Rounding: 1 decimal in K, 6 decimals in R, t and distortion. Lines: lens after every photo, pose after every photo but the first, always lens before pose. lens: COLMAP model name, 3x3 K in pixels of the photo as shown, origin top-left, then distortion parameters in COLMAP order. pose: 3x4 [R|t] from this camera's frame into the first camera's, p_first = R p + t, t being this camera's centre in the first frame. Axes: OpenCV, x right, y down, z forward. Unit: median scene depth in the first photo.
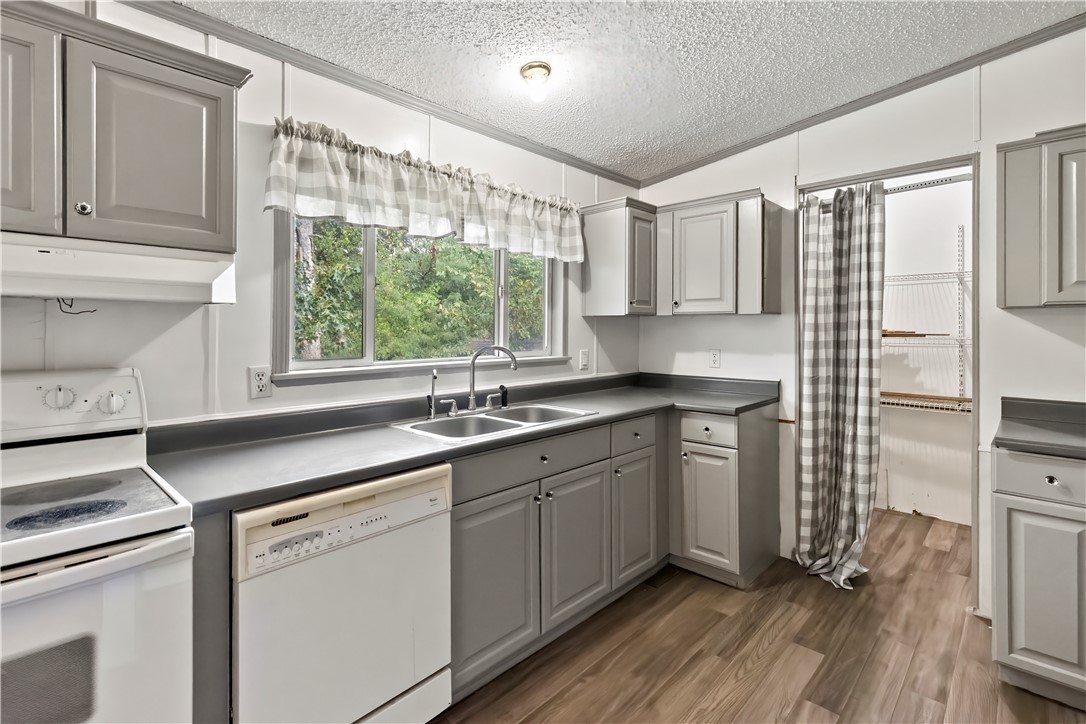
lens RADIAL K [[506.0, 0, 536.9], [0, 506.0, 326.6], [0, 0, 1]] dist [0.003382, -0.000105]
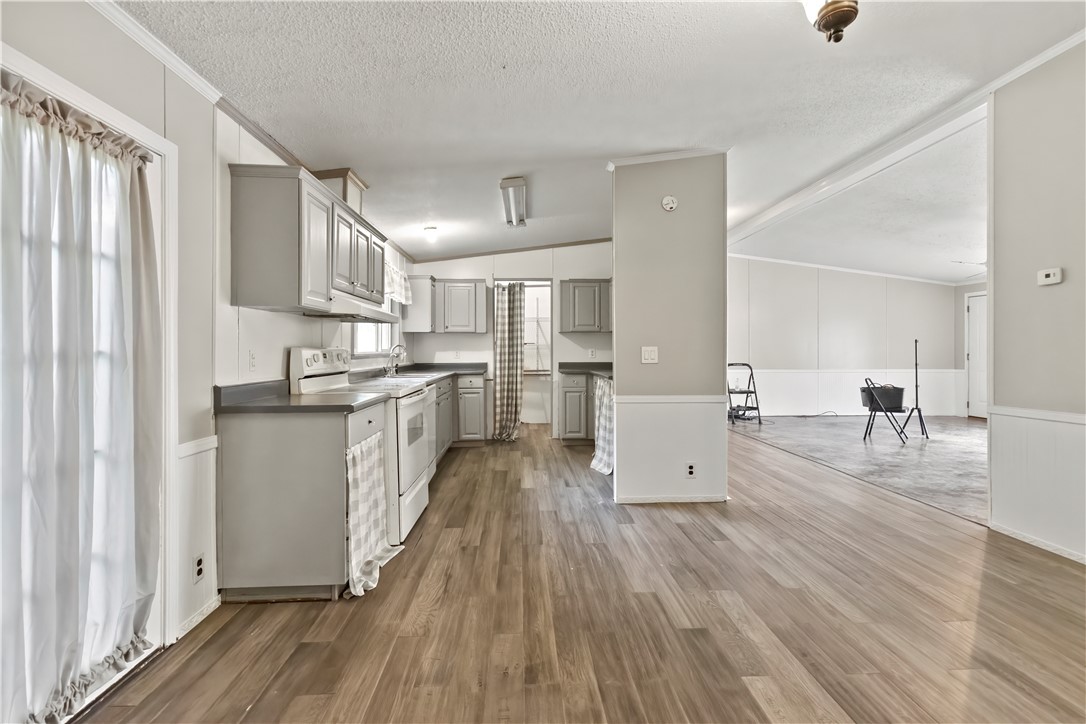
lens RADIAL K [[506.0, 0, 543.8], [0, 506.0, 354.7], [0, 0, 1]] dist [0.003382, -0.000105]
pose [[0.688535, -0.009474, 0.725141, -1.043974], [-0.000849, 0.999903, 0.013871, 0.043128], [-0.725203, -0.010166, 0.688460, -0.788478]]
